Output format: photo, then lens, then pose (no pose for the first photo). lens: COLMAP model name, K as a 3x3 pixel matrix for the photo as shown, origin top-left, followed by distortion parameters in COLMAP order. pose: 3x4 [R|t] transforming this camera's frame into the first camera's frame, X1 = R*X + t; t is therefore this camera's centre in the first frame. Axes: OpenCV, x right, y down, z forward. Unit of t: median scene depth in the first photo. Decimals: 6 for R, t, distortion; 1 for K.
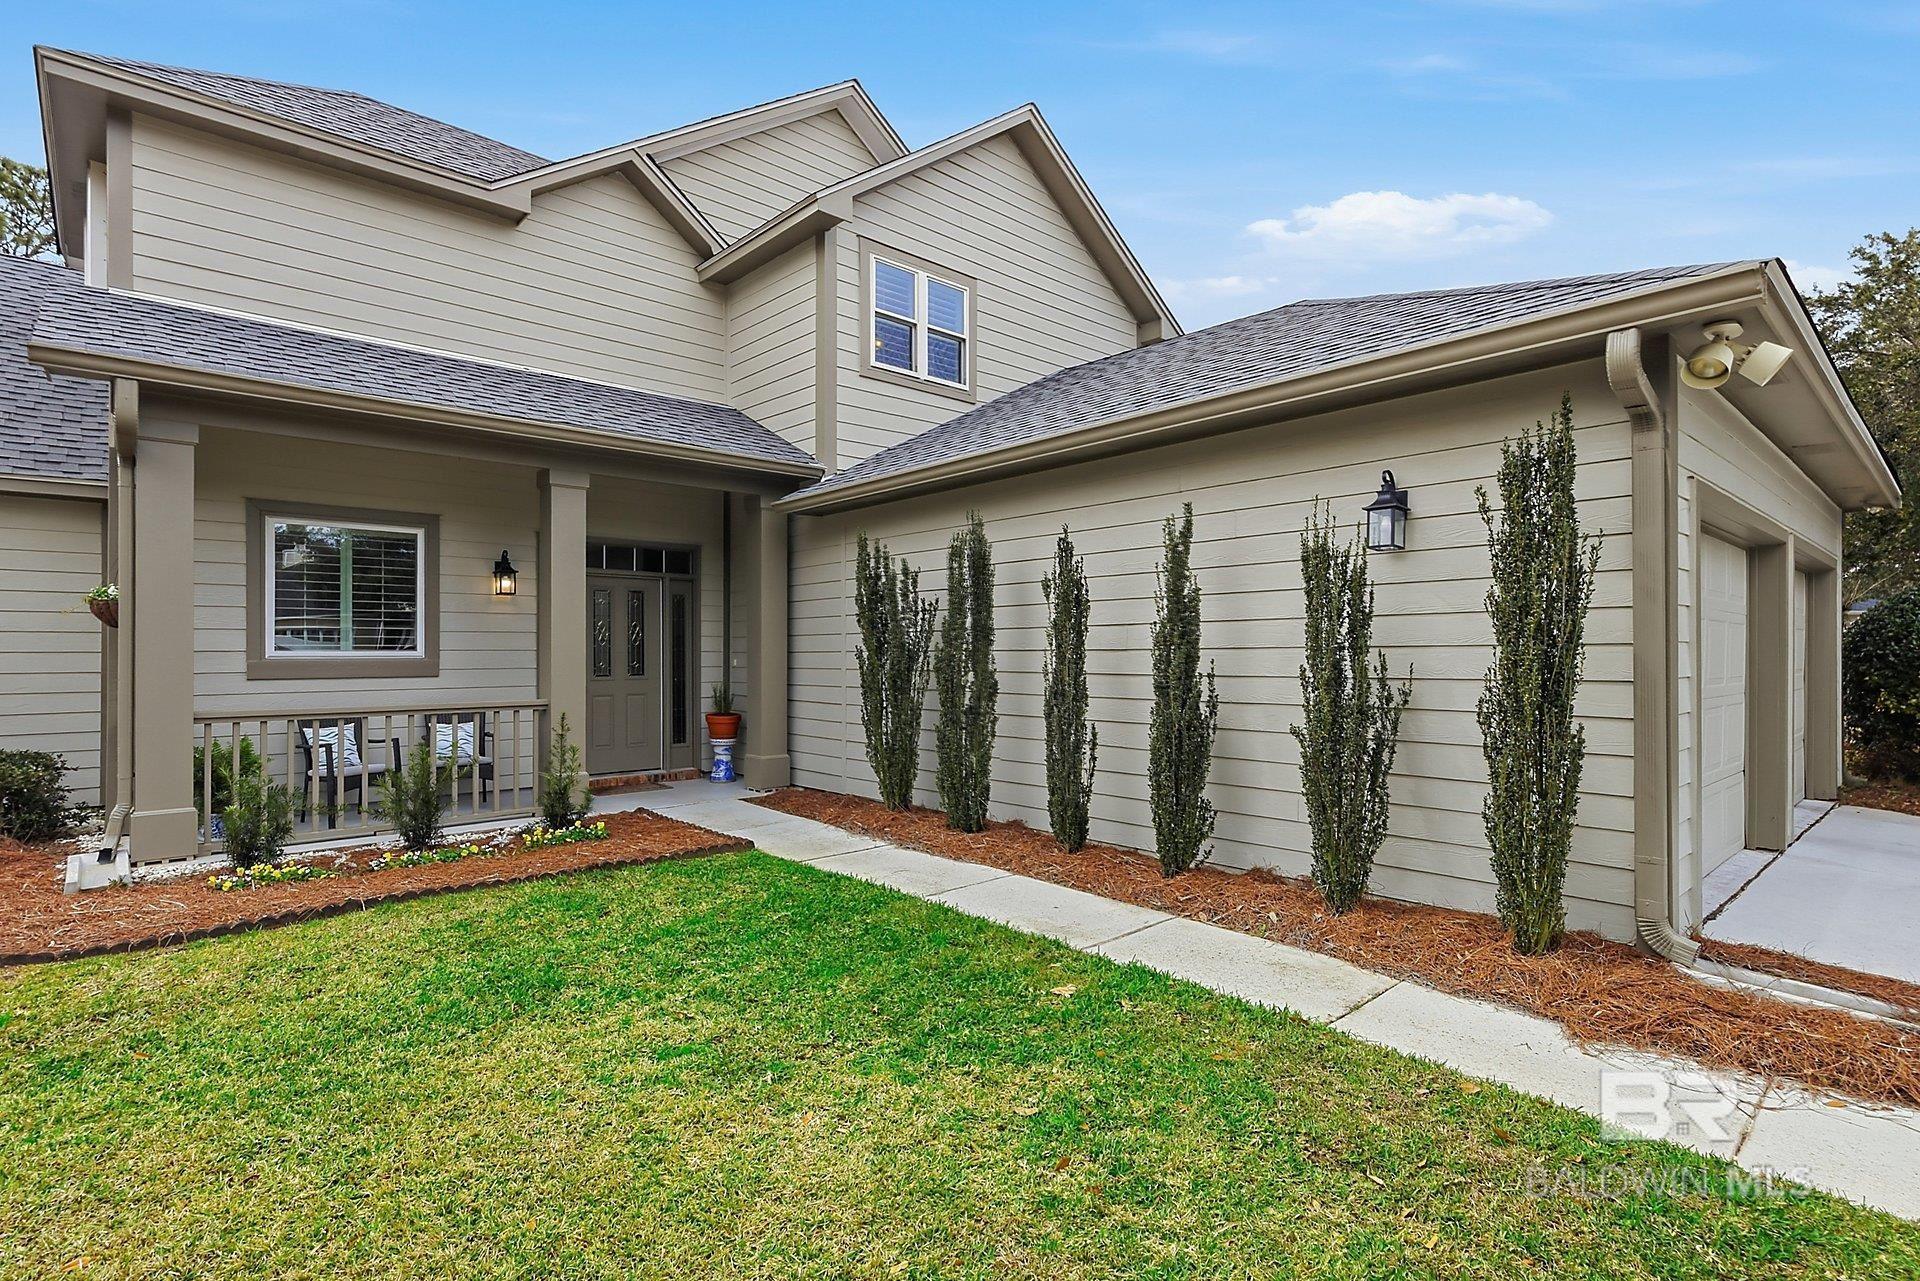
lens RADIAL K [[919.2, 0, 960.0], [0, 919.2, 640.5], [0, 0, 1]] dist [-0.001276, 0.000823]
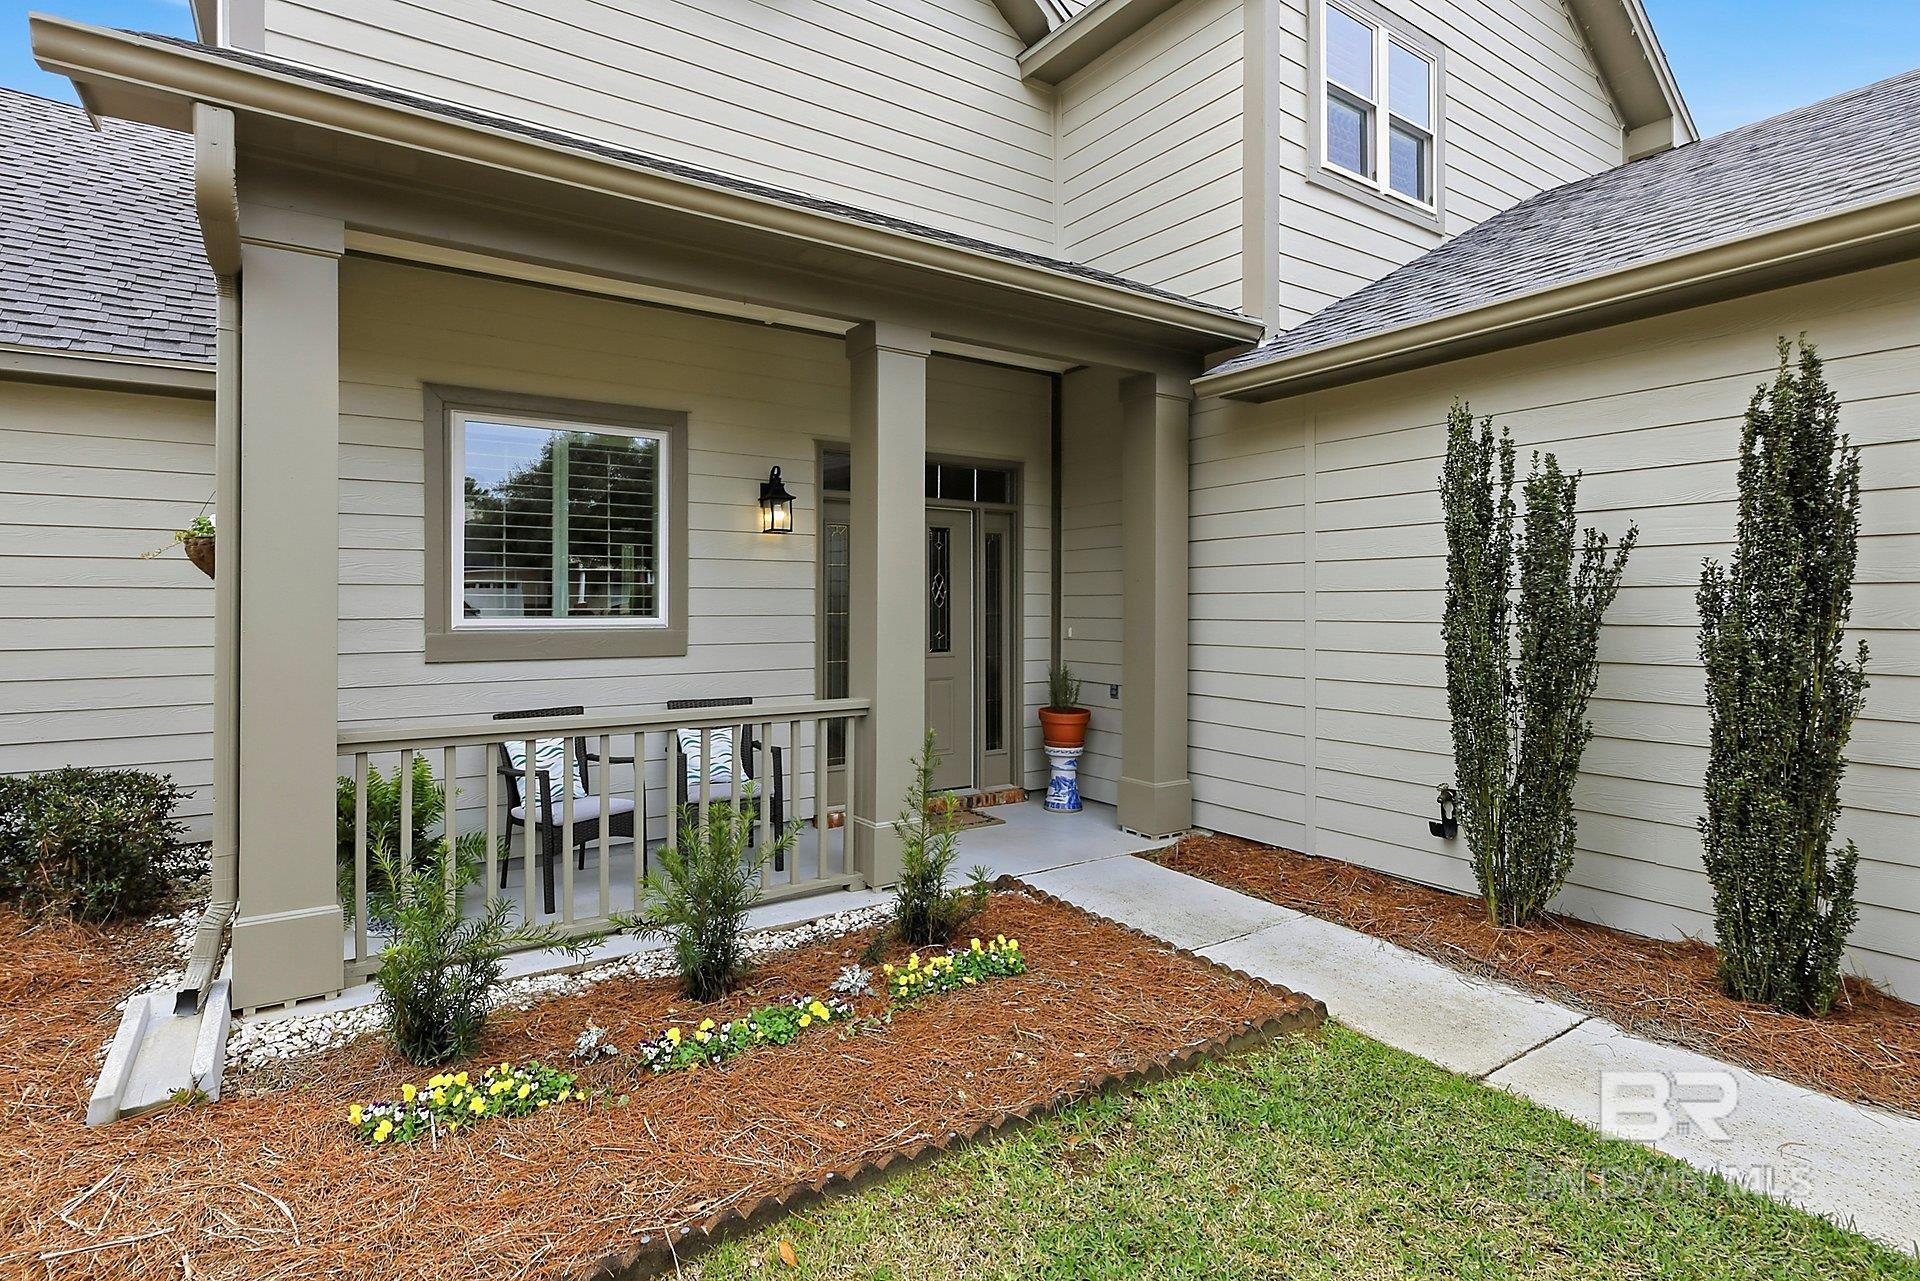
lens RADIAL K [[944.7, 0, 955.8], [0, 944.7, 594.4], [0, 0, 1]] dist [0.000165, -0.000488]
pose [[0.988600, 0.001686, -0.150558, -0.274879], [-0.001578, 0.999998, 0.000834, -0.005928], [0.150559, -0.000587, 0.988601, 0.357548]]
